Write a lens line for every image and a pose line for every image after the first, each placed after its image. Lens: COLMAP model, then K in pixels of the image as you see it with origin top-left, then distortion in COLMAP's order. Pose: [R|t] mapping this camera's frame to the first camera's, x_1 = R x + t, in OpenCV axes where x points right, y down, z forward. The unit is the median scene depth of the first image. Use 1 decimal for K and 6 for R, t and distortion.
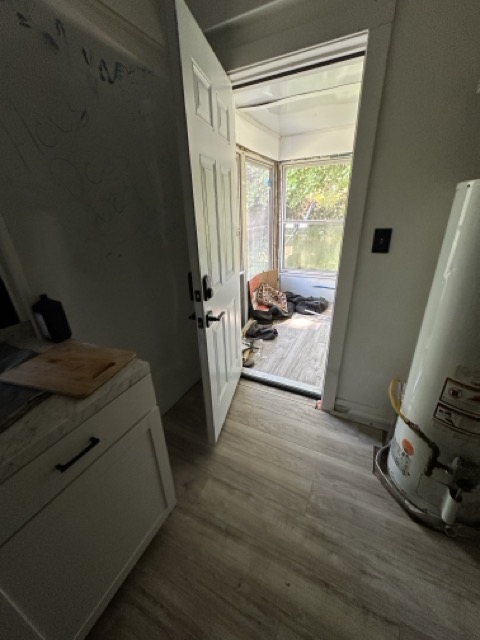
lens RADIAL K [[250.5, 0, 240.0], [0, 250.5, 320.0], [0, 0, 1]] dist [-0.001457, -0.000116]
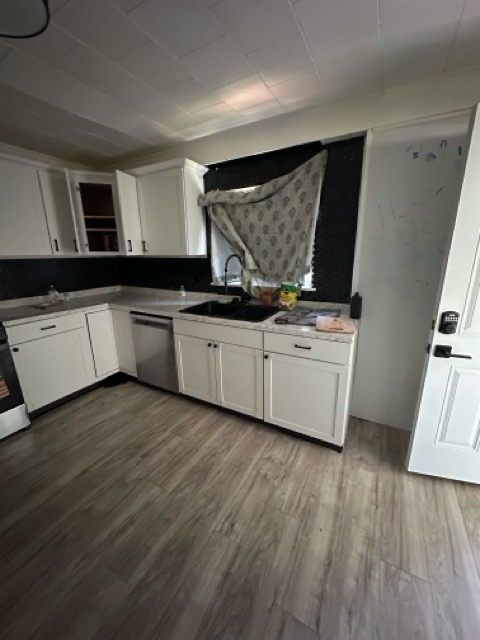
lens RADIAL K [[255.4, 0, 240.1], [0, 255.4, 318.9], [0, 0, 1]] dist [-0.002367, 0.000103]
pose [[-0.042415, 0.287201, -0.956931, 1.024190], [-0.385681, 0.878845, 0.280860, -0.108967], [0.921657, 0.380983, 0.073492, 0.079256]]
